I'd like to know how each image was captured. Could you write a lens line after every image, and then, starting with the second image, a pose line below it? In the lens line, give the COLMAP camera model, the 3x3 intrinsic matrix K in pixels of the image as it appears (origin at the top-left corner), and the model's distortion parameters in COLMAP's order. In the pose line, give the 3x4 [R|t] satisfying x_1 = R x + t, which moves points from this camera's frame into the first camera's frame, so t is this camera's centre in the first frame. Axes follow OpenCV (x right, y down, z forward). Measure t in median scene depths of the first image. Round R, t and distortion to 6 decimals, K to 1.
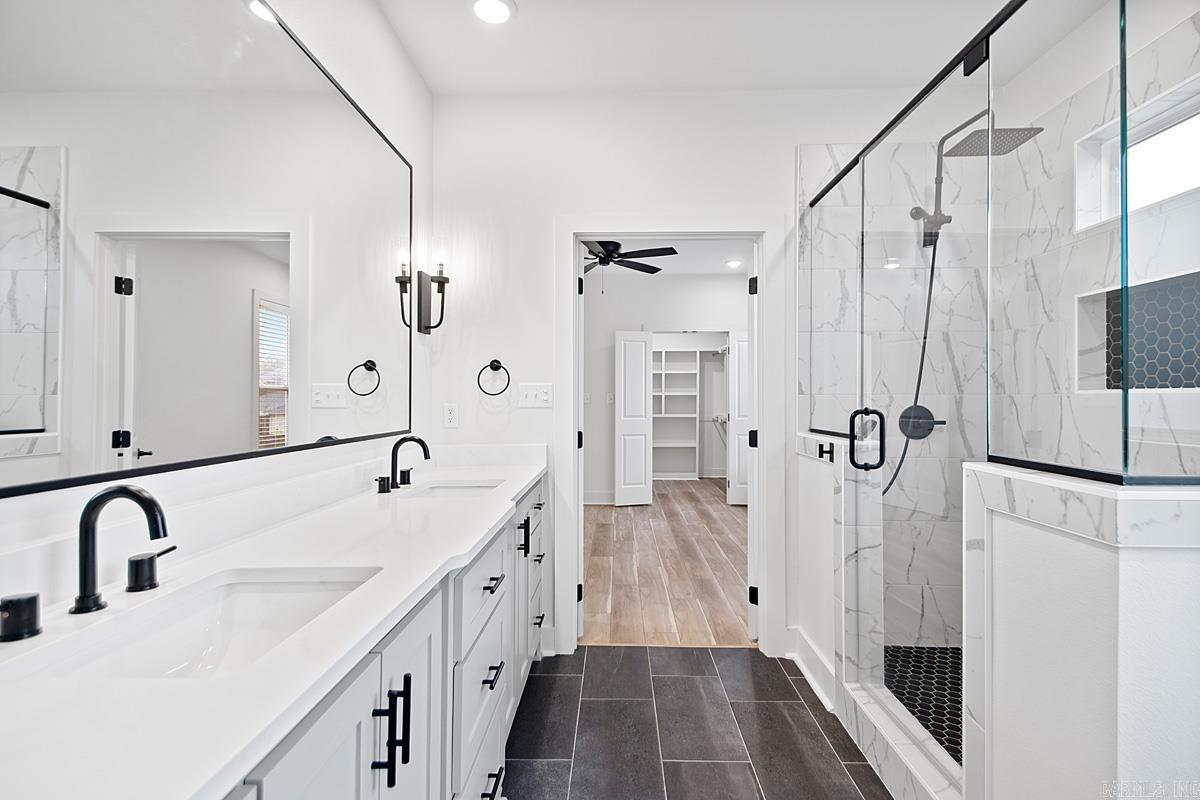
lens RADIAL K [[581.1, 0, 605.4], [0, 581.1, 395.8], [0, 0, 1]] dist [0.043112, -0.020079]
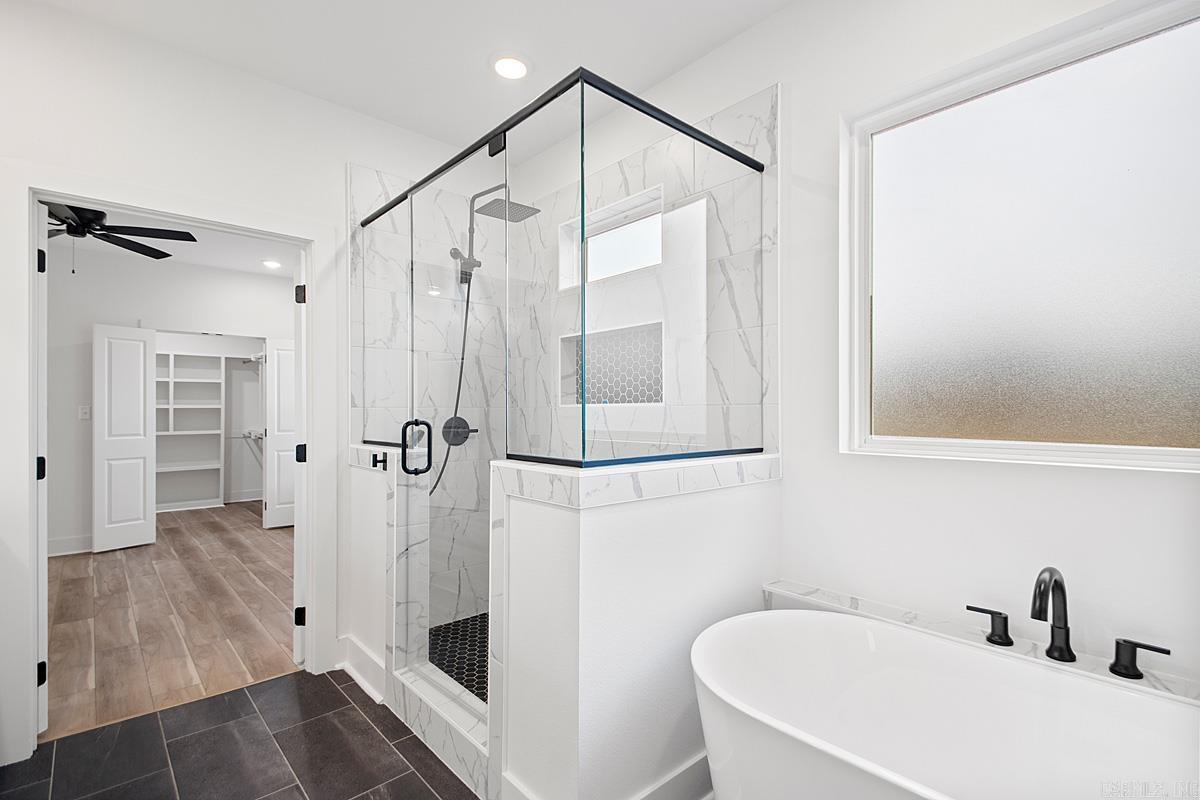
lens RADIAL K [[562.4, 0, 615.9], [0, 562.4, 405.8], [0, 0, 1]] dist [0.028403, -0.016149]
pose [[0.719643, 0.002672, 0.694339, -0.024324], [0.000869, 0.999988, -0.004749, -0.000037], [-0.694344, 0.004021, 0.719632, -0.036422]]
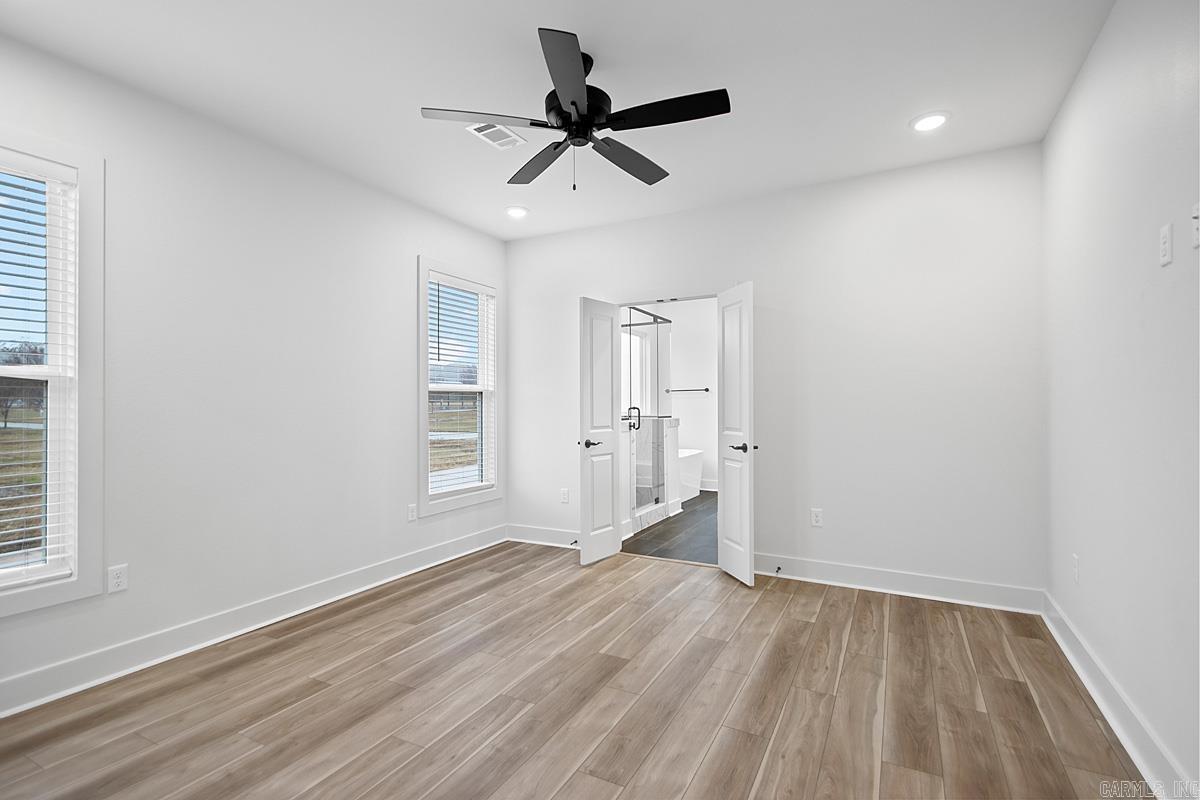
lens RADIAL K [[570.1, 0, 605.4], [0, 570.1, 398.1], [0, 0, 1]] dist [0.035431, -0.023943]
pose [[-0.895454, 0.001171, 0.445152, -0.488083], [-0.003615, 0.999944, -0.009902, 0.006597], [-0.445138, -0.010476, -0.895401, 2.779551]]
